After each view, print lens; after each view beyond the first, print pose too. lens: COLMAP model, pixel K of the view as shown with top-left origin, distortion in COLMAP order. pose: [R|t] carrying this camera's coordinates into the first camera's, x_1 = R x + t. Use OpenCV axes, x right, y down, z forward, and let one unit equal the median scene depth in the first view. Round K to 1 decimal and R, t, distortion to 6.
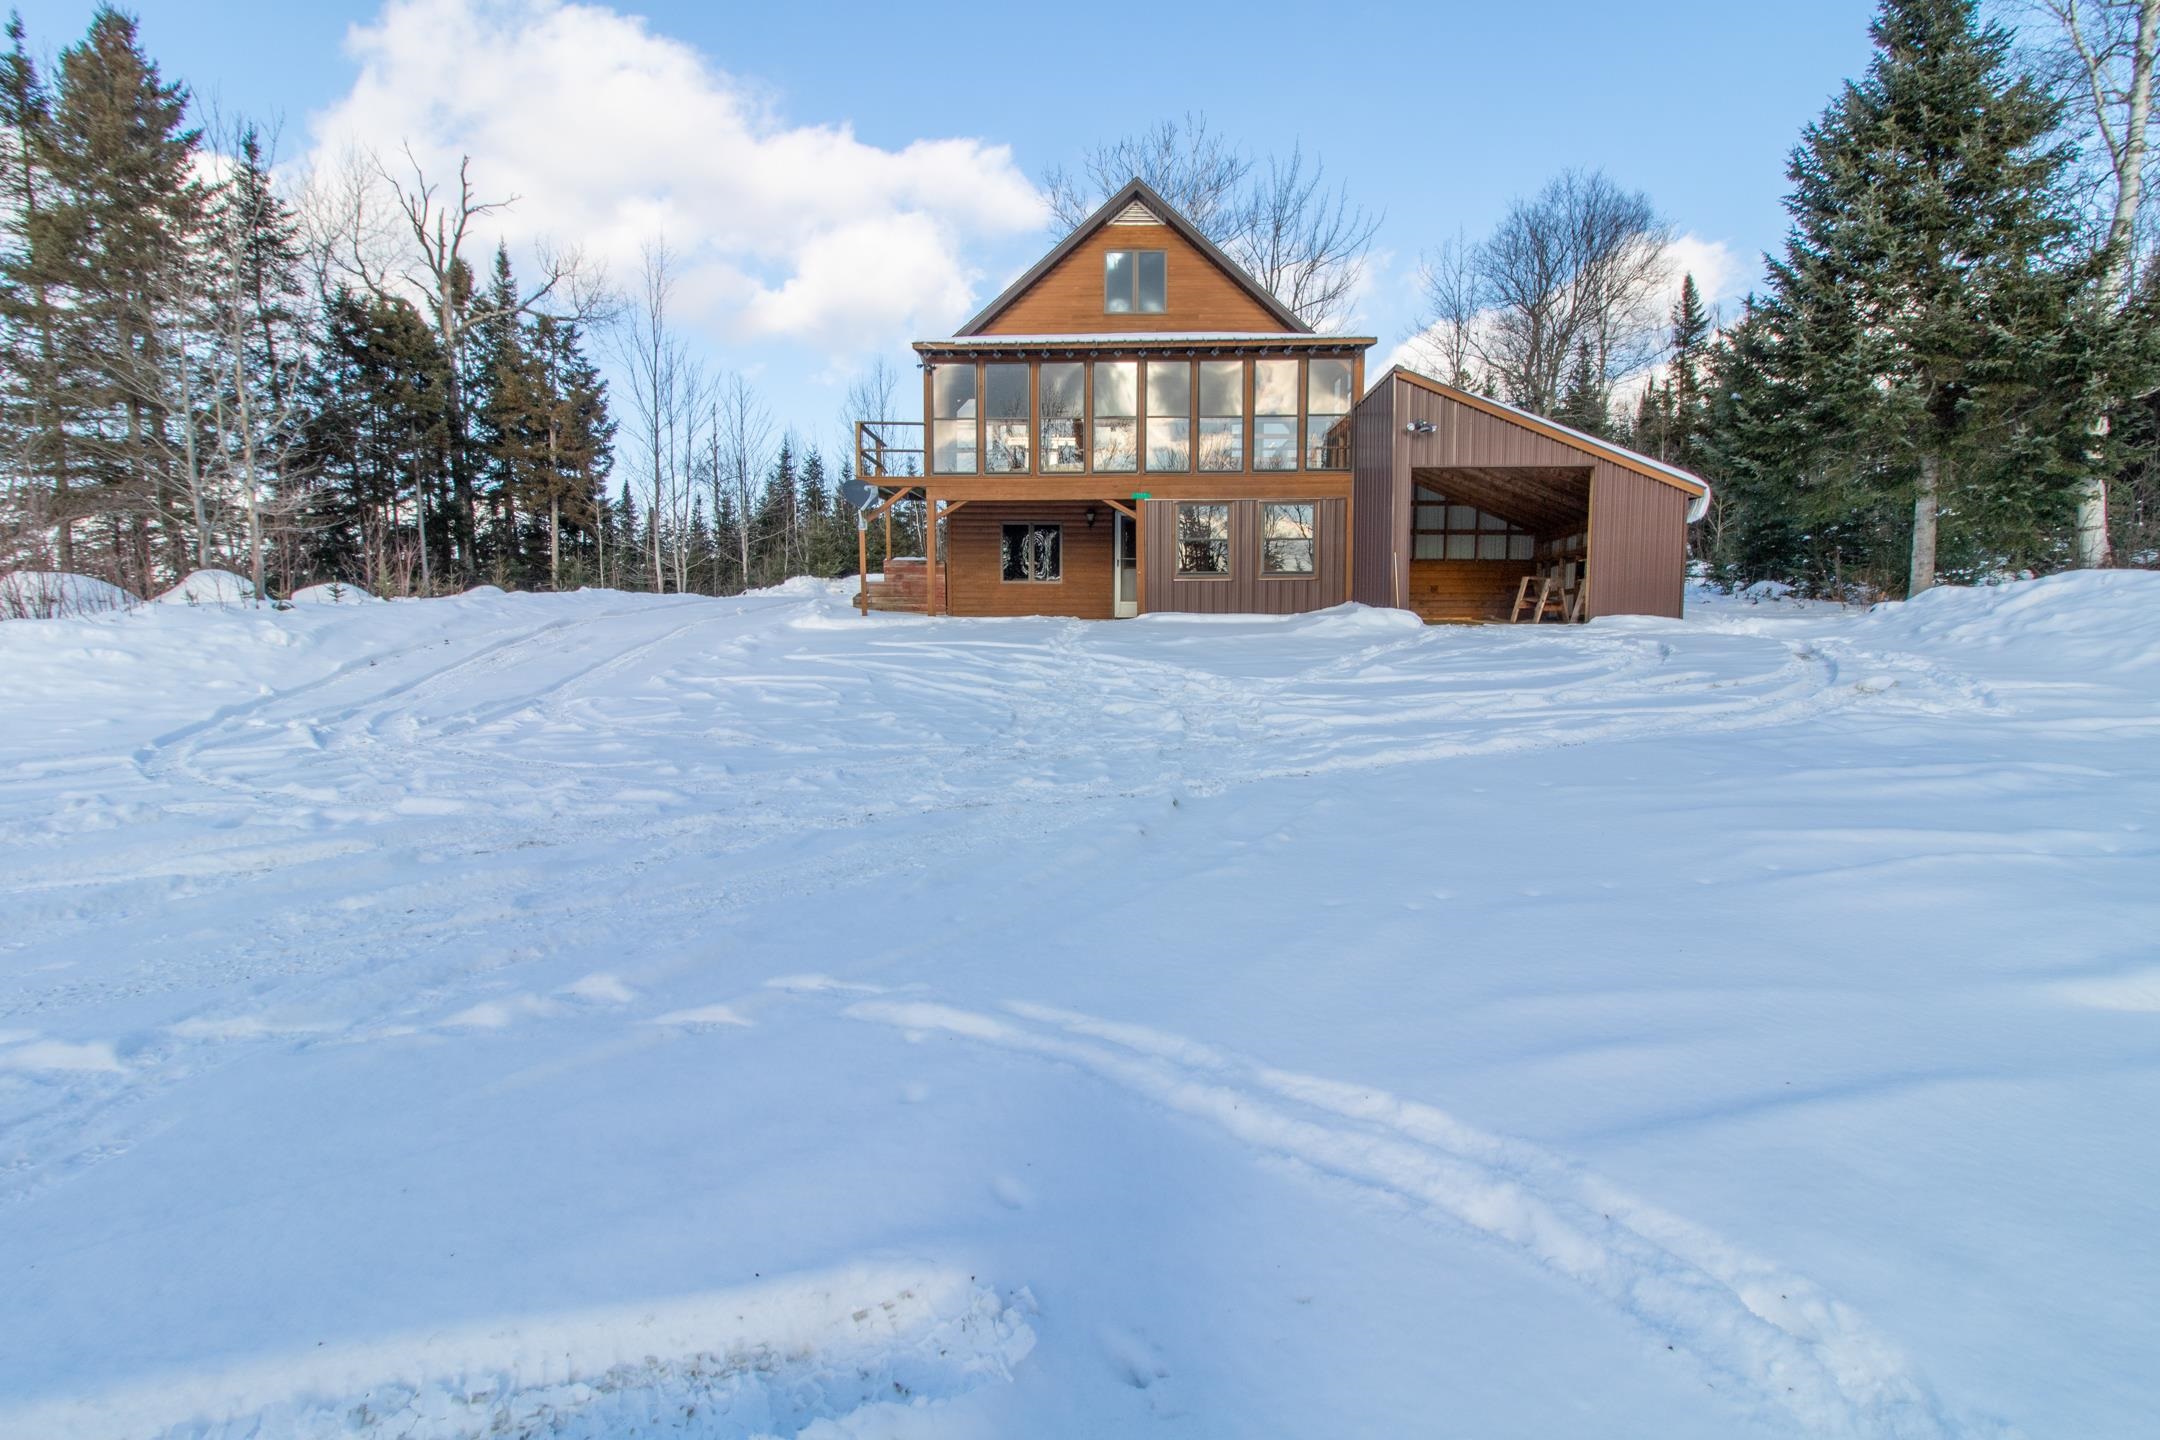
lens RADIAL K [[1025.7, 0, 1085.1], [0, 1025.7, 715.2], [0, 0, 1]] dist [0.003312, 0.000976]
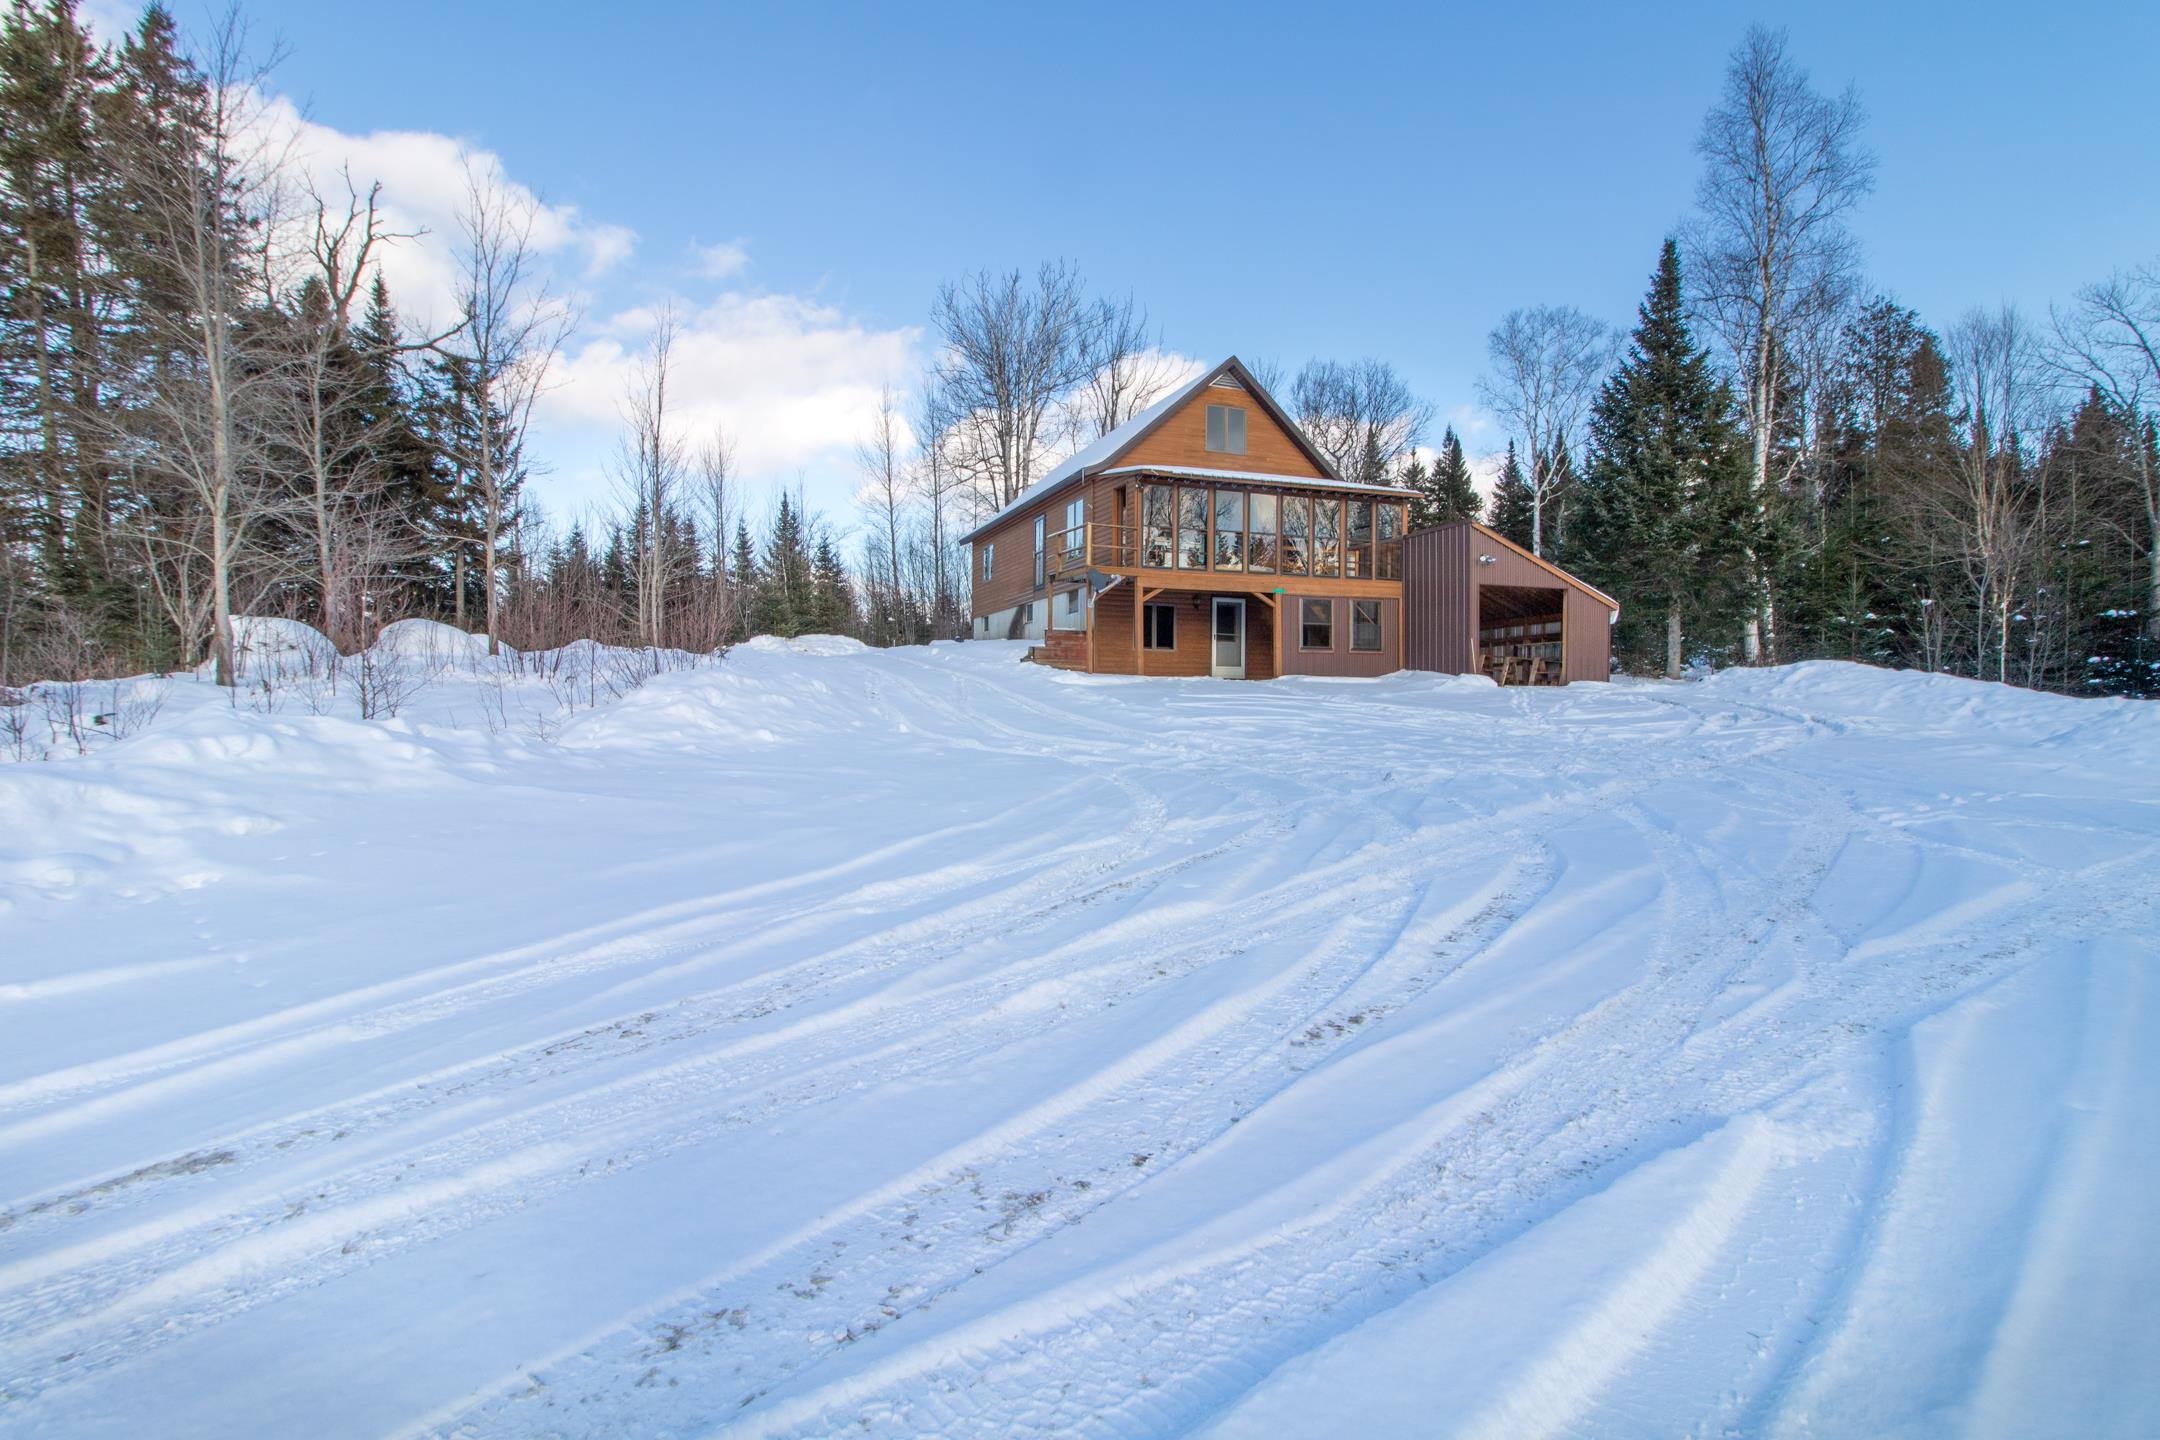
lens RADIAL K [[1012.0, 0, 1078.3], [0, 1012.0, 729.5], [0, 0, 1]] dist [-0.000040, 0.000540]
pose [[0.925169, -0.006581, 0.379498, -0.618639], [0.023811, 0.998887, -0.040728, 0.019335], [-0.378808, 0.046717, 0.924295, -0.131519]]
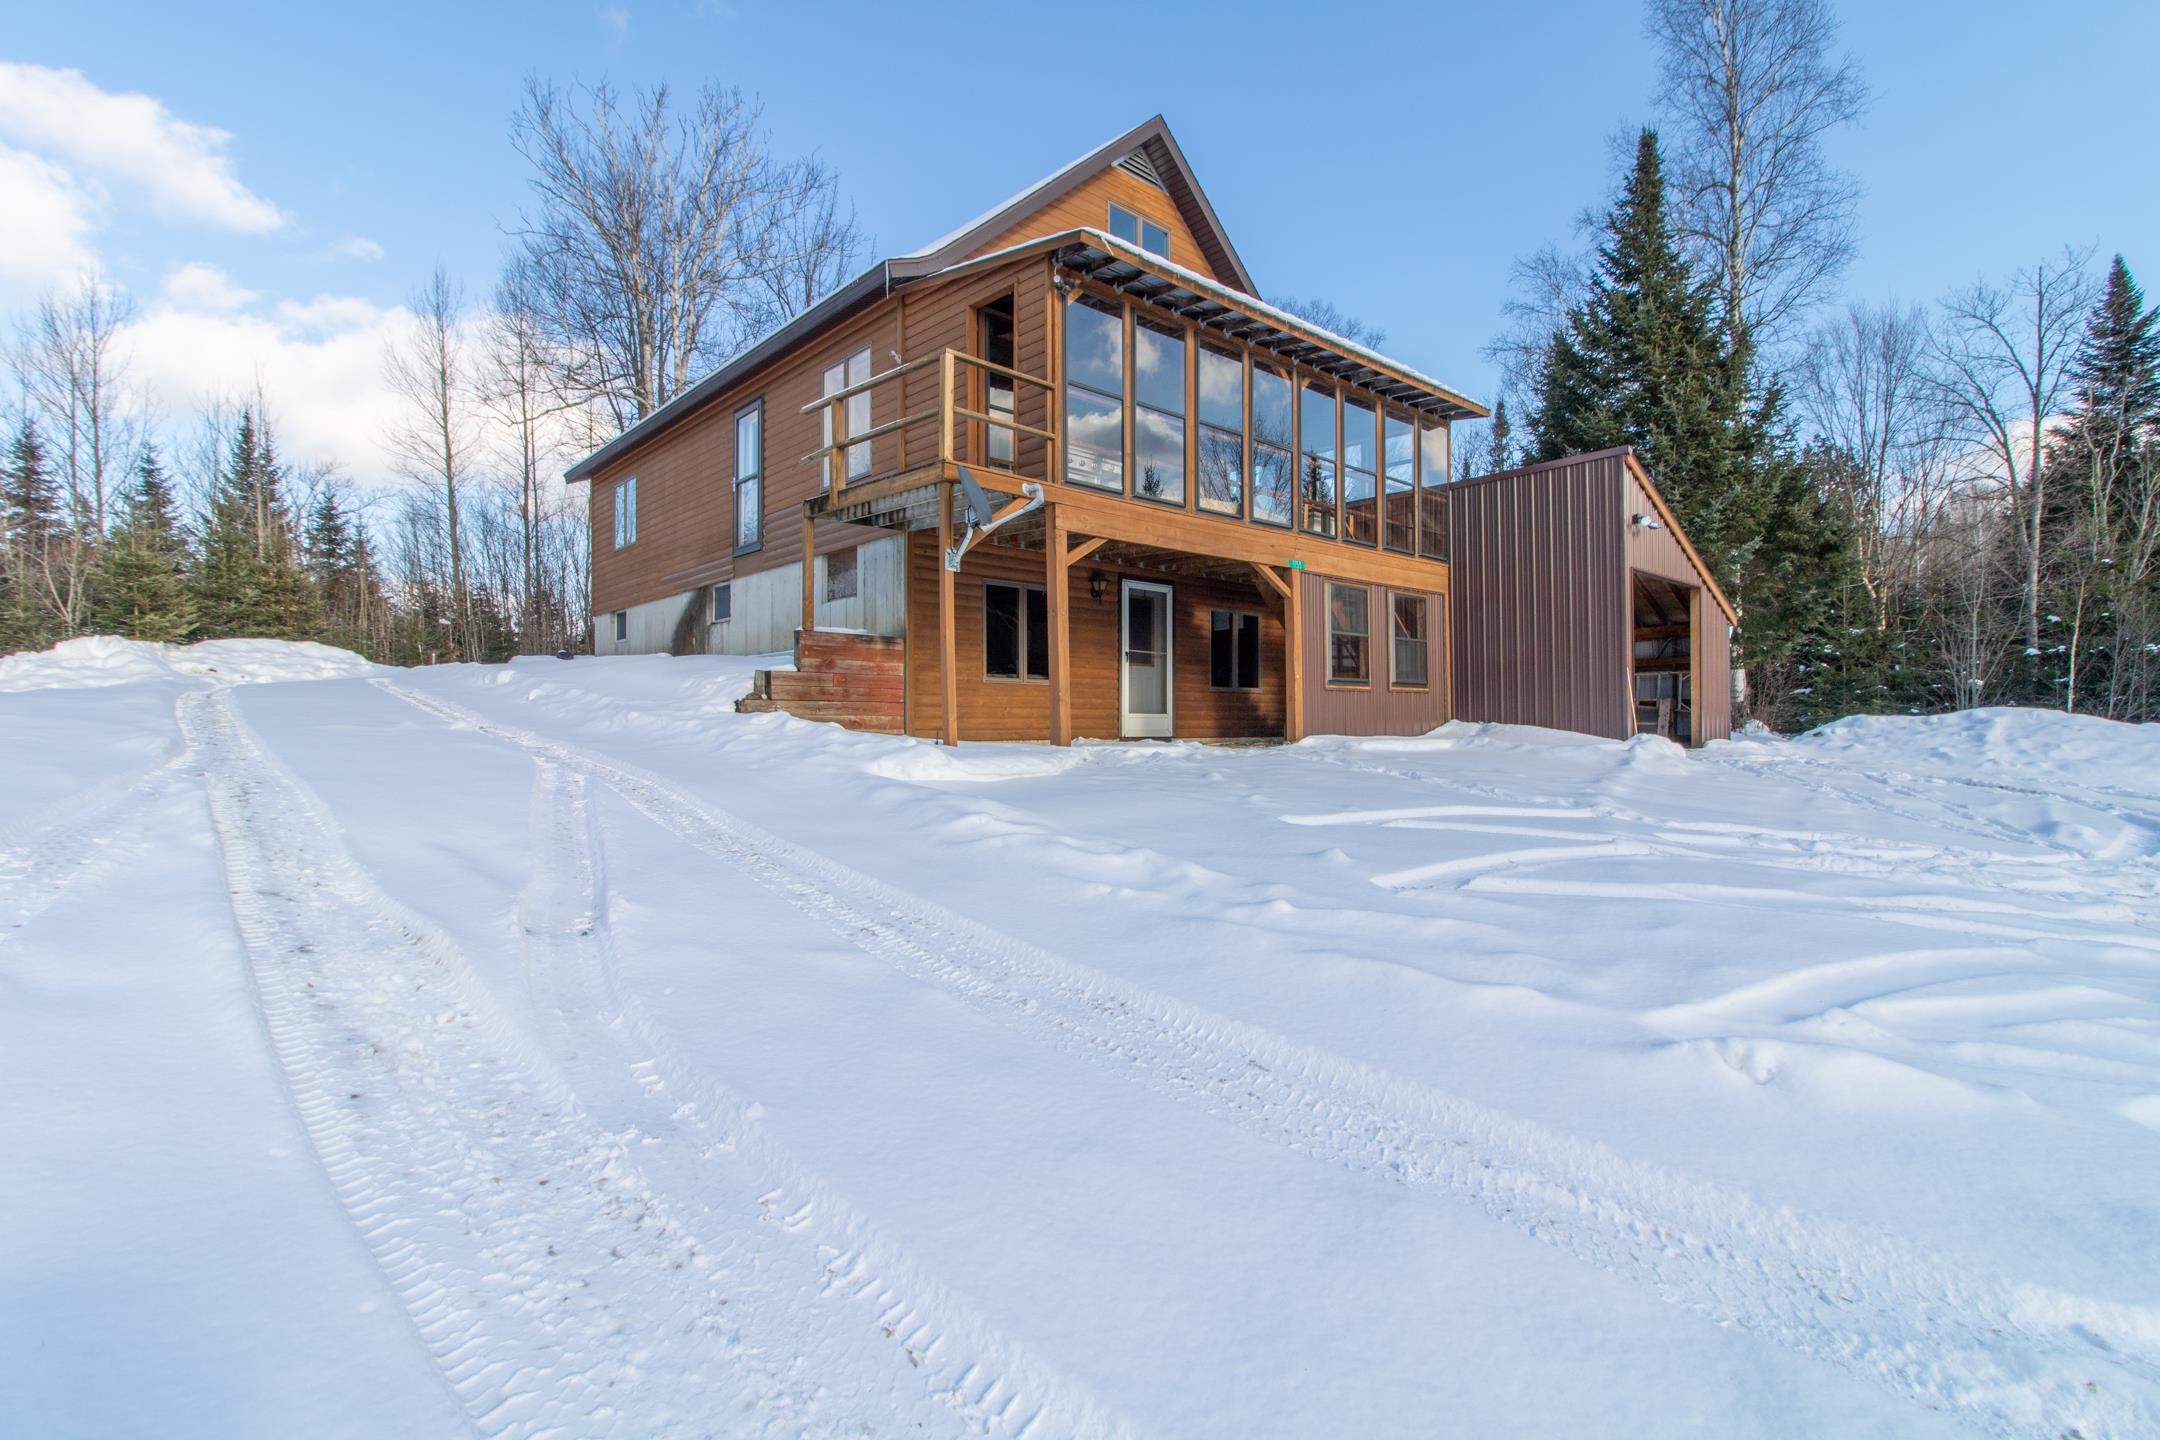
lens RADIAL K [[995.4, 0, 1087.2], [0, 995.4, 718.6], [0, 0, 1]] dist [0.000907, -0.000017]
pose [[0.727843, 0.003492, 0.685735, -0.430170], [0.051989, 0.996828, -0.060258, -0.068883], [-0.683770, 0.079509, 0.725353, 0.540753]]
